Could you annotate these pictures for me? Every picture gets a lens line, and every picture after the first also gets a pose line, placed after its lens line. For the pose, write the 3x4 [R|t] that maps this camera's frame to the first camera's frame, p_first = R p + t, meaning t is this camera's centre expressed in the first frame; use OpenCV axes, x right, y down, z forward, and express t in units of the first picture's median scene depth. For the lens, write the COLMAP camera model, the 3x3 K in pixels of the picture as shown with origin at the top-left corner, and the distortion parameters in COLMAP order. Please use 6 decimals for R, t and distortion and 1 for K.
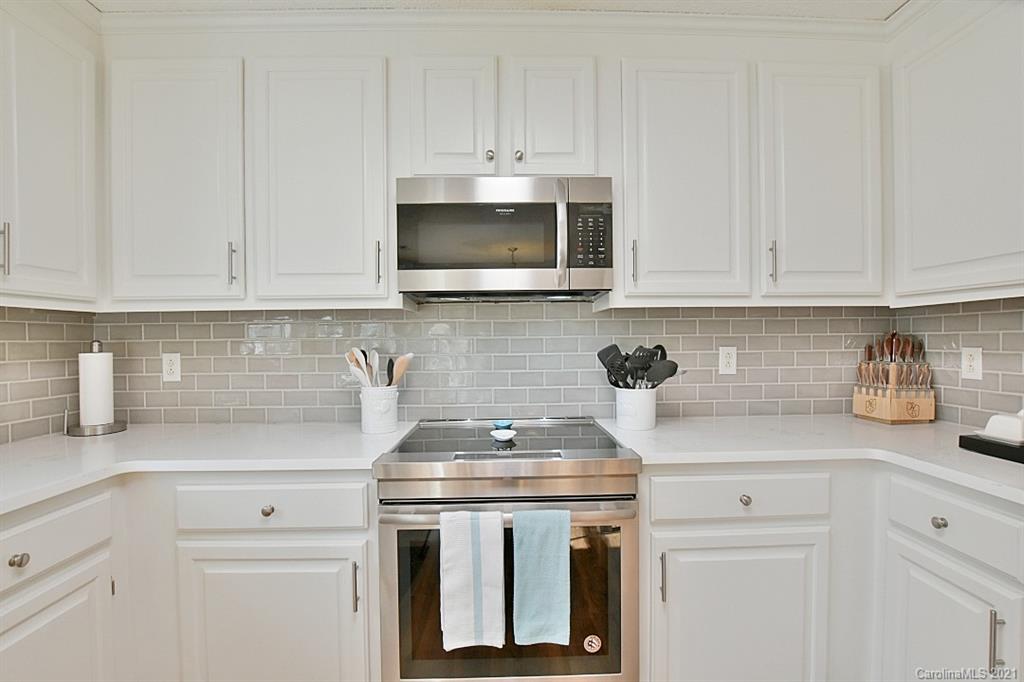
lens RADIAL K [[465.7, 0, 514.2], [0, 465.7, 345.0], [0, 0, 1]] dist [-0.030027, 0.003378]
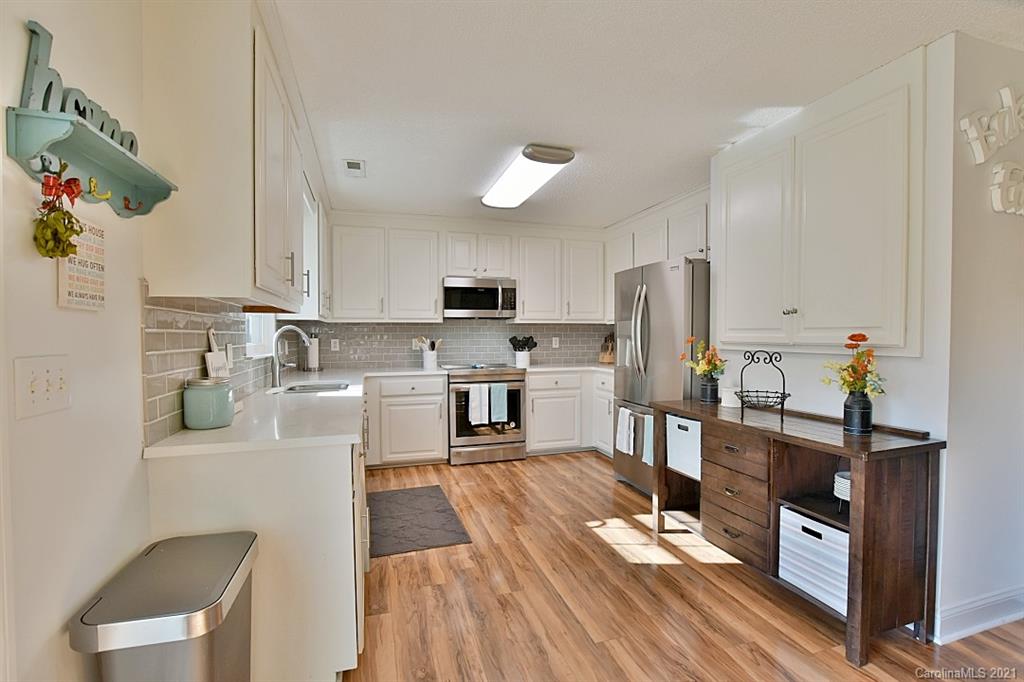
lens RADIAL K [[465.7, 0, 515.2], [0, 465.7, 346.4], [0, 0, 1]] dist [-0.030027, 0.003378]
pose [[0.962542, -0.000293, 0.271132, -0.594070], [-0.002594, 0.999944, 0.010289, 0.034944], [-0.271119, -0.010607, 0.962487, -1.841690]]
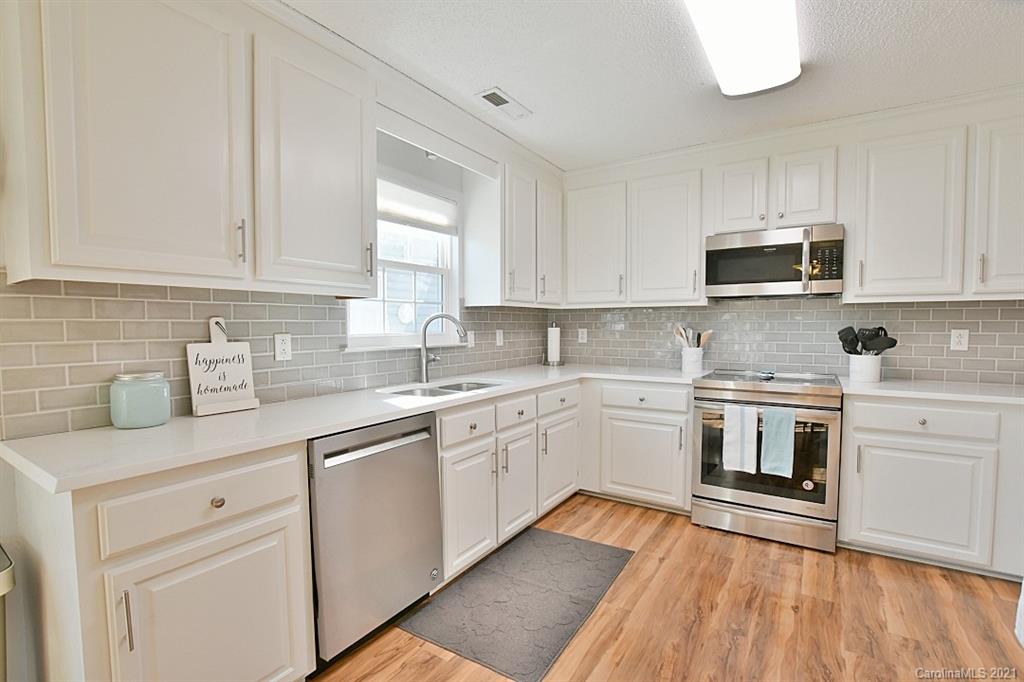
lens RADIAL K [[465.7, 0, 515.6], [0, 465.7, 347.1], [0, 0, 1]] dist [-0.030027, 0.003378]
pose [[0.822619, 0.035651, -0.567474, 0.187541], [-0.012986, 0.998950, 0.043934, 0.016270], [0.568445, -0.028772, 0.822218, -0.973765]]
